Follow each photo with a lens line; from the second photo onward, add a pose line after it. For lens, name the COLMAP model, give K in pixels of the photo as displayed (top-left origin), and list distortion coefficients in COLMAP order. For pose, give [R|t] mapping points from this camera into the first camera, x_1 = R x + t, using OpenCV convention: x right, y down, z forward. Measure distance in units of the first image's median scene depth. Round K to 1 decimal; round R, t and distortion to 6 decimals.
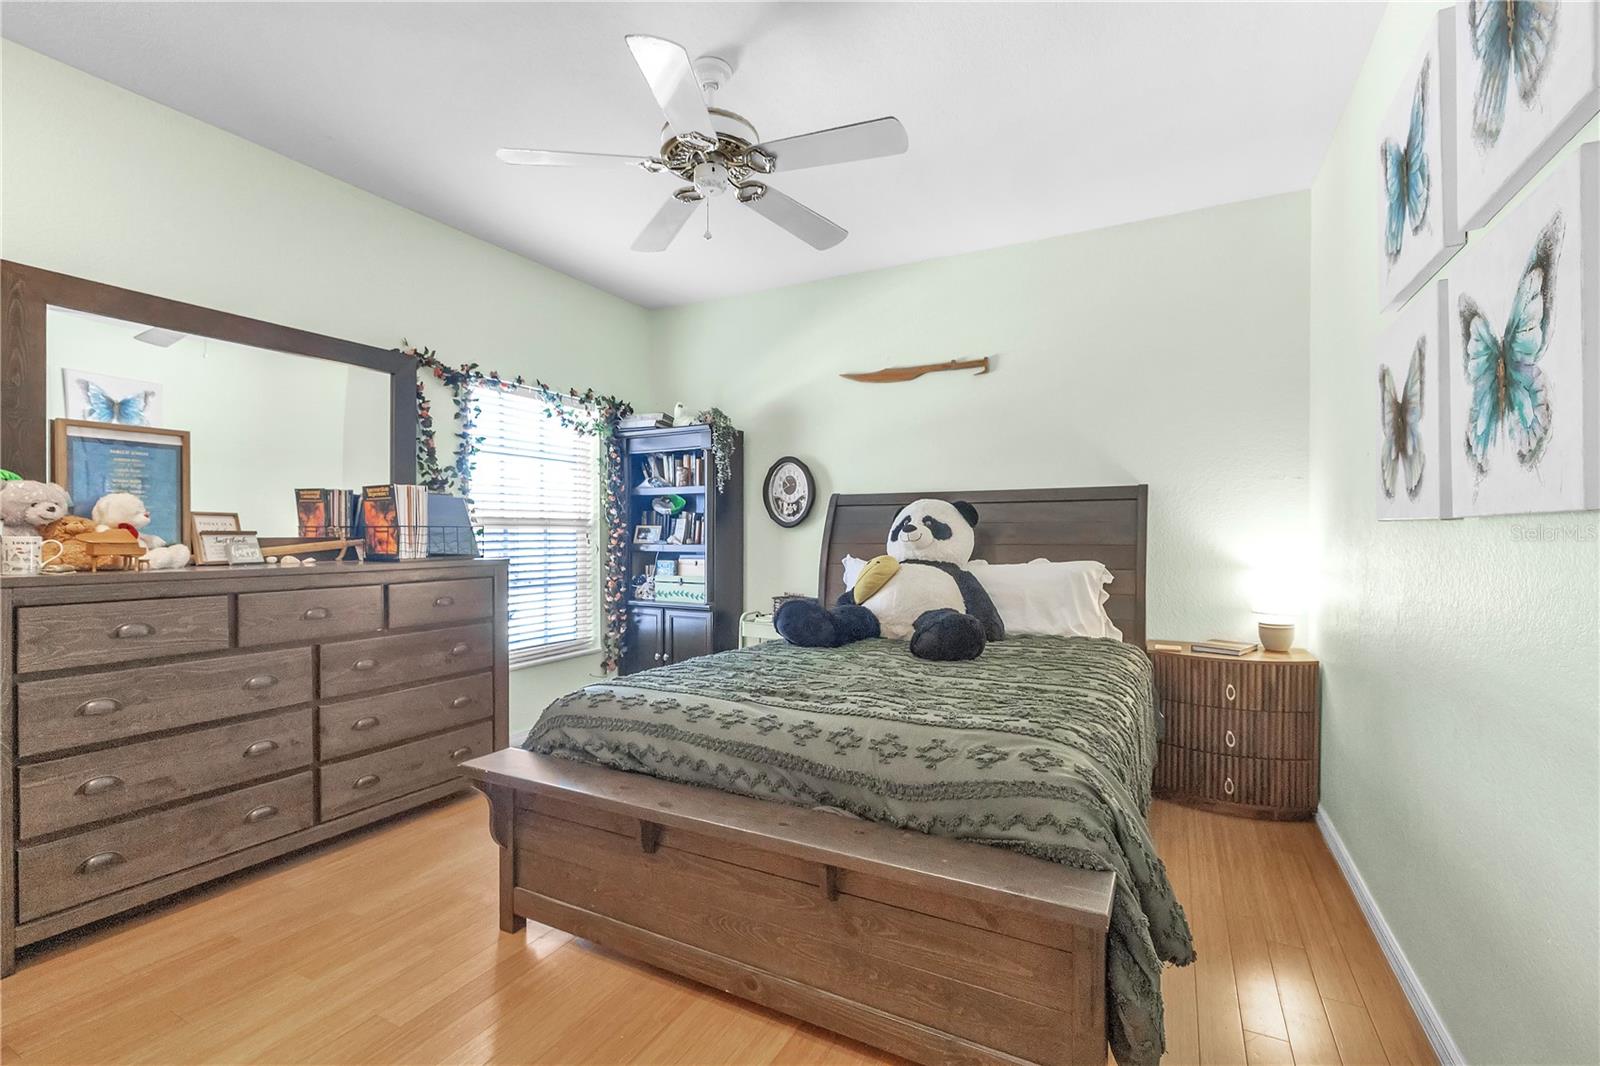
lens RADIAL K [[697.2, 0, 795.6], [0, 697.2, 539.3], [0, 0, 1]] dist [0.000174, -0.000192]
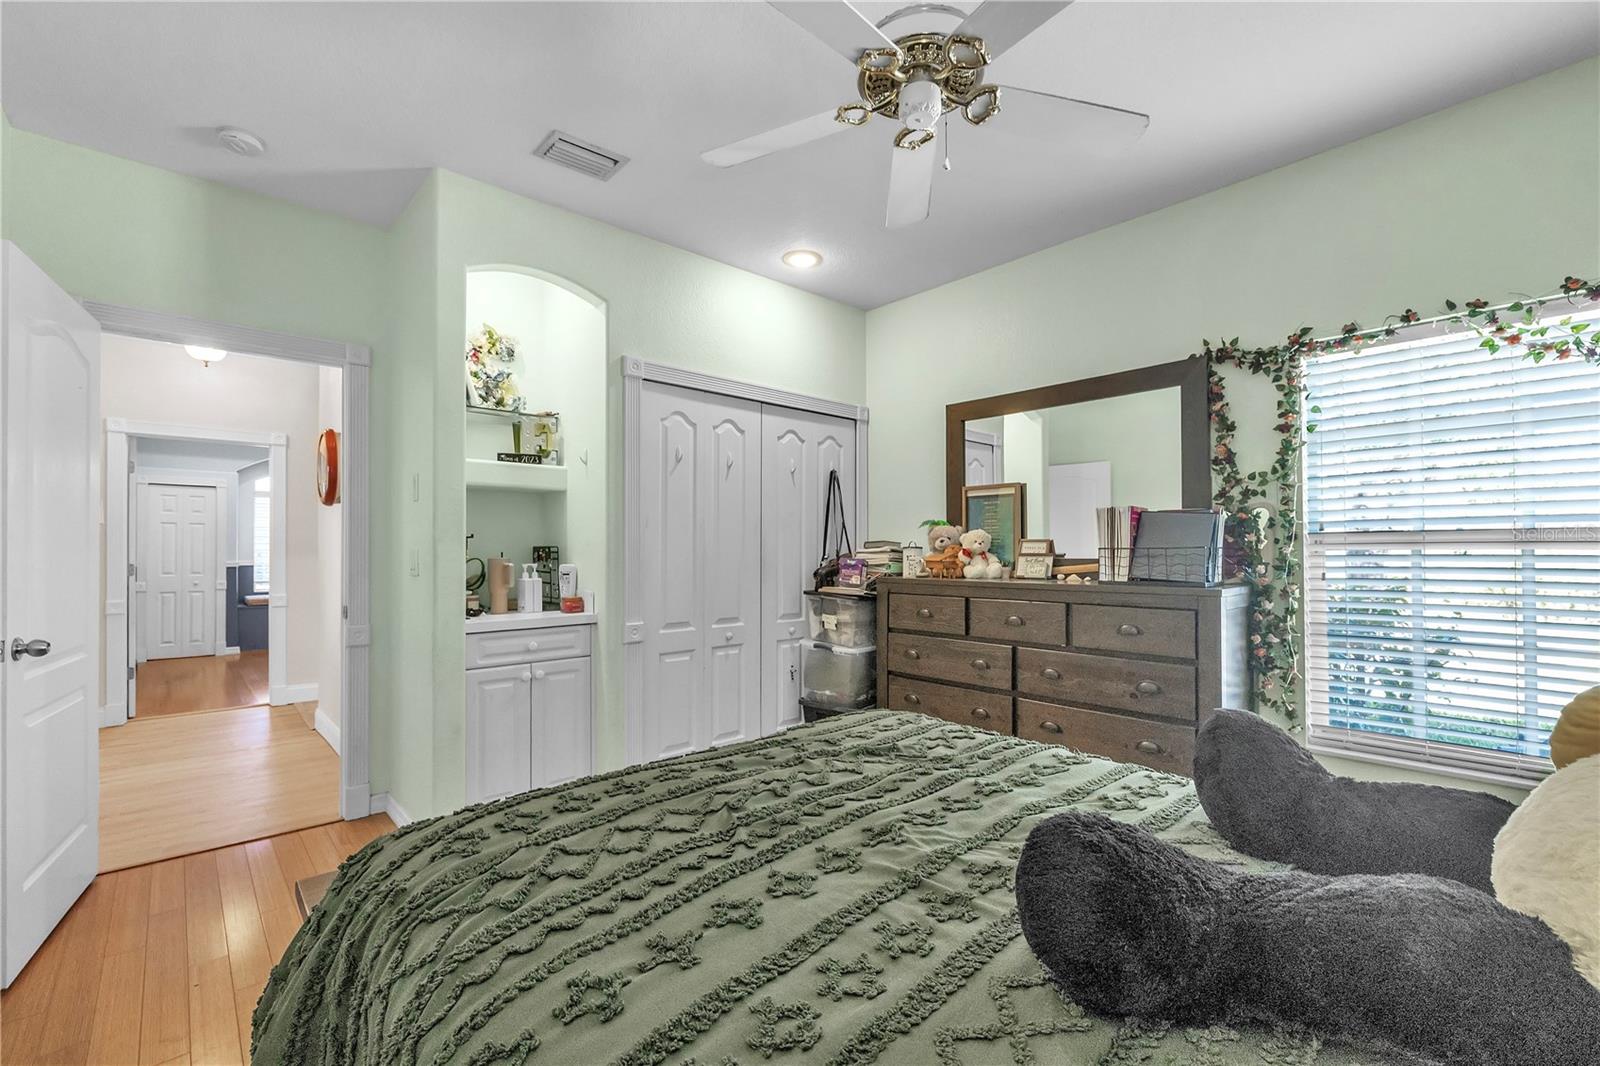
lens RADIAL K [[682.2, 0, 801.5], [0, 682.2, 542.5], [0, 0, 1]] dist [-0.000861, -0.000442]
pose [[-0.329325, -0.012653, -0.944132, 0.490102], [-0.006513, 0.999917, -0.011129, -0.013402], [0.944194, 0.002484, -0.329380, 0.889198]]
